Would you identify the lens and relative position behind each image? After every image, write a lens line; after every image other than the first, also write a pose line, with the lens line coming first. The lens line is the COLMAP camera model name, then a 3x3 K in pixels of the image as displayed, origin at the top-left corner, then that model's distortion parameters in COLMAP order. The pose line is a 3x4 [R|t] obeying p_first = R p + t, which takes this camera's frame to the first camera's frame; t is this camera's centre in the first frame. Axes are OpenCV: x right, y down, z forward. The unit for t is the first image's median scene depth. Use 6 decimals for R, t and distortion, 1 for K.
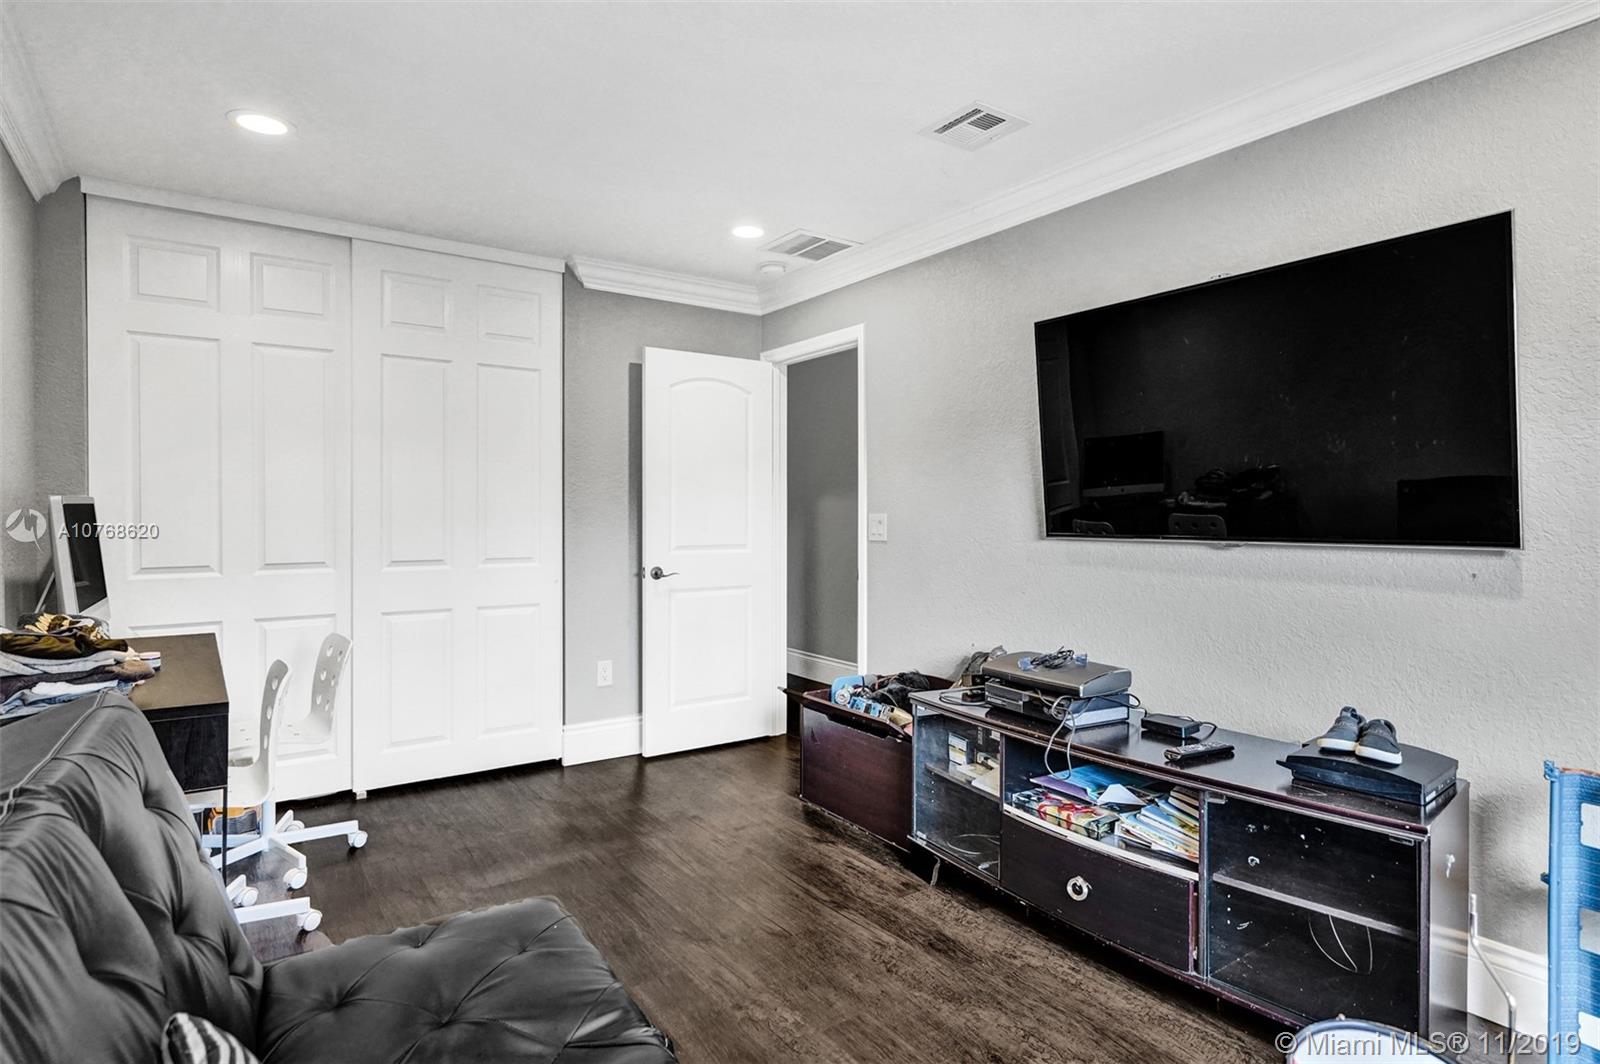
lens RADIAL K [[819.9, 0, 800.0], [0, 819.9, 532.0], [0, 0, 1]] dist [0.001255, 0.000604]
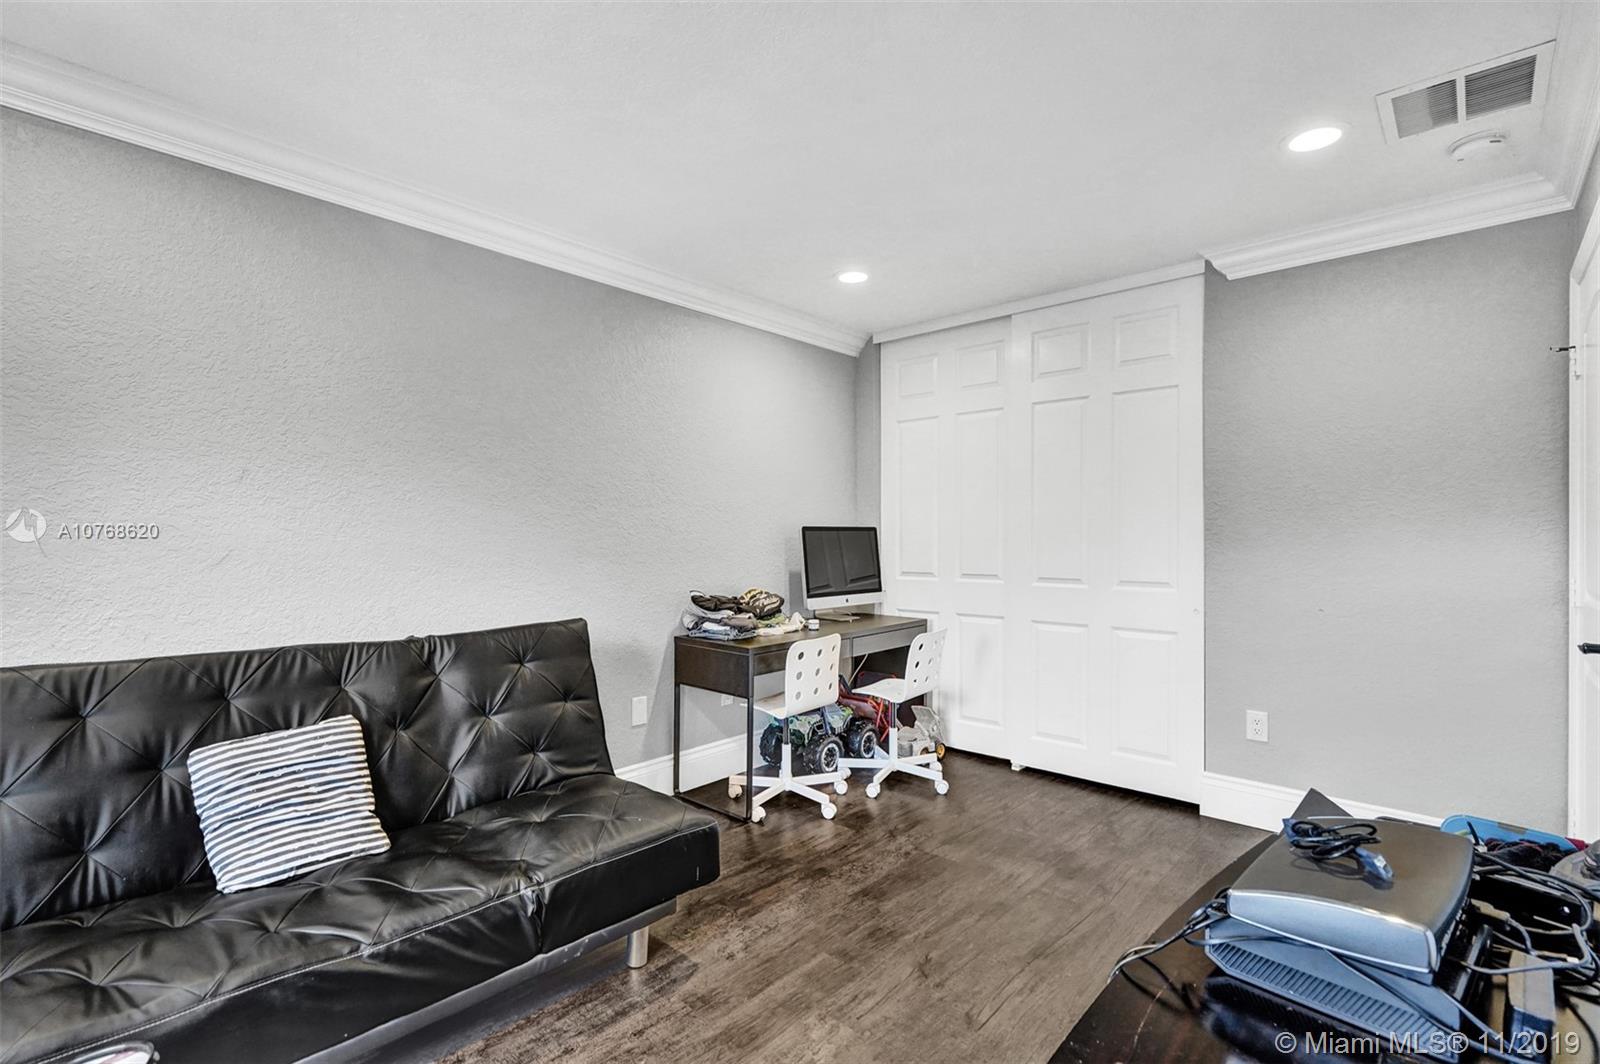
lens RADIAL K [[738.1, 0, 795.6], [0, 738.1, 543.0], [0, 0, 1]] dist [-0.002923, -0.000271]
pose [[0.216641, 0.006812, -0.976228, 0.461558], [-0.019859, 0.999799, 0.002569, -0.009798], [0.976049, 0.018830, 0.216732, 0.427971]]
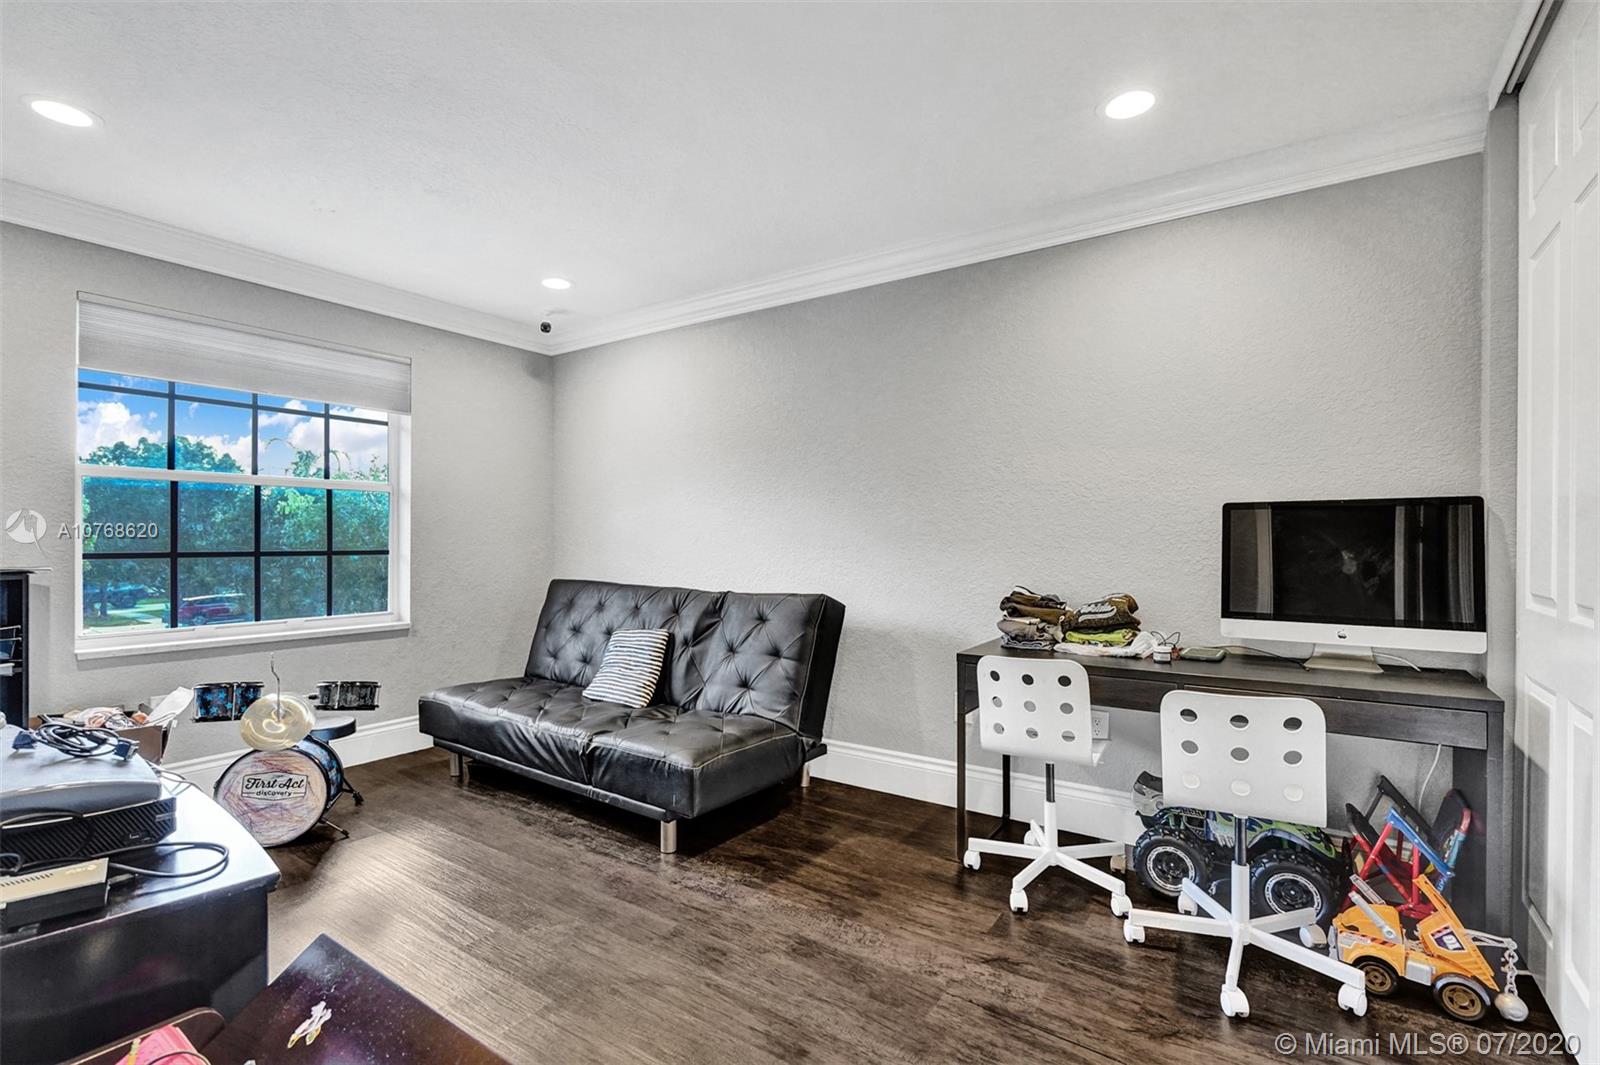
lens RADIAL K [[738.1, 0, 795.6], [0, 738.1, 543.5], [0, 0, 1]] dist [-0.002923, -0.000271]
pose [[-0.936288, -0.008704, -0.351125, 0.004208], [-0.017526, 0.999605, 0.021954, -0.003327], [0.350795, 0.026709, -0.936071, 1.187601]]
